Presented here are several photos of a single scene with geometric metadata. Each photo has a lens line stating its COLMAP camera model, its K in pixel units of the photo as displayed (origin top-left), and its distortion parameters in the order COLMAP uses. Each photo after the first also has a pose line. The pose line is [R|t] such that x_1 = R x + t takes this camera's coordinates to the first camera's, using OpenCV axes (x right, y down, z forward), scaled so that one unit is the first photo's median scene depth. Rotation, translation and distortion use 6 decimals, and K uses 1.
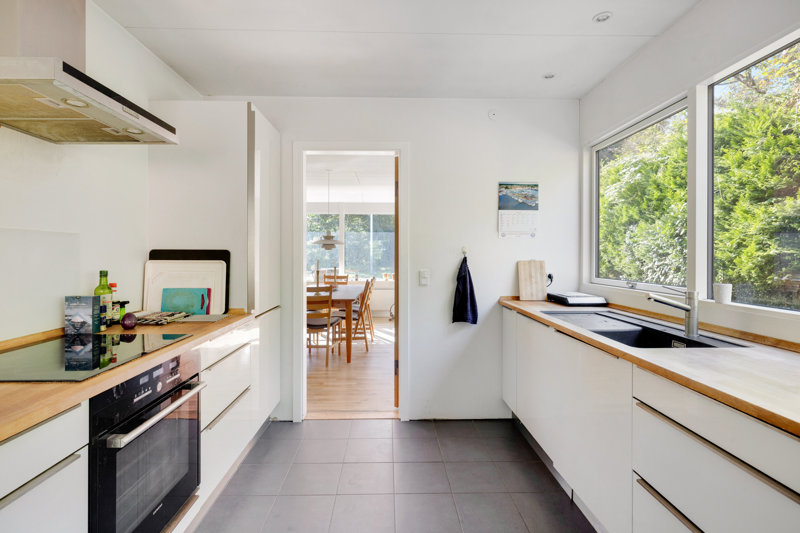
lens RADIAL K [[376.1, 0, 399.0], [0, 376.1, 254.8], [0, 0, 1]] dist [-0.000122, 0.000007]
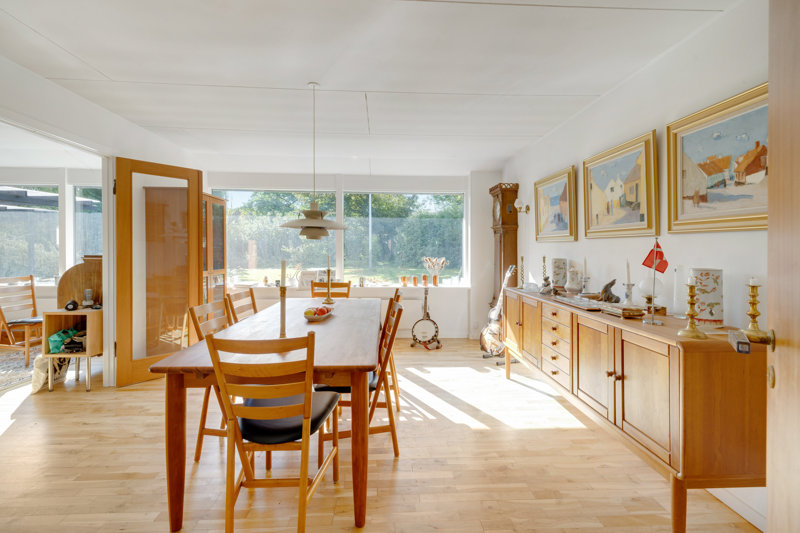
lens RADIAL K [[335.1, 0, 399.5], [0, 335.1, 254.9], [0, 0, 1]] dist [0.001018, 0.000101]
pose [[0.999640, -0.004337, 0.026490, -0.069418], [0.003929, 0.999873, 0.015427, 0.002225], [-0.026554, -0.015317, 0.999530, 0.452103]]
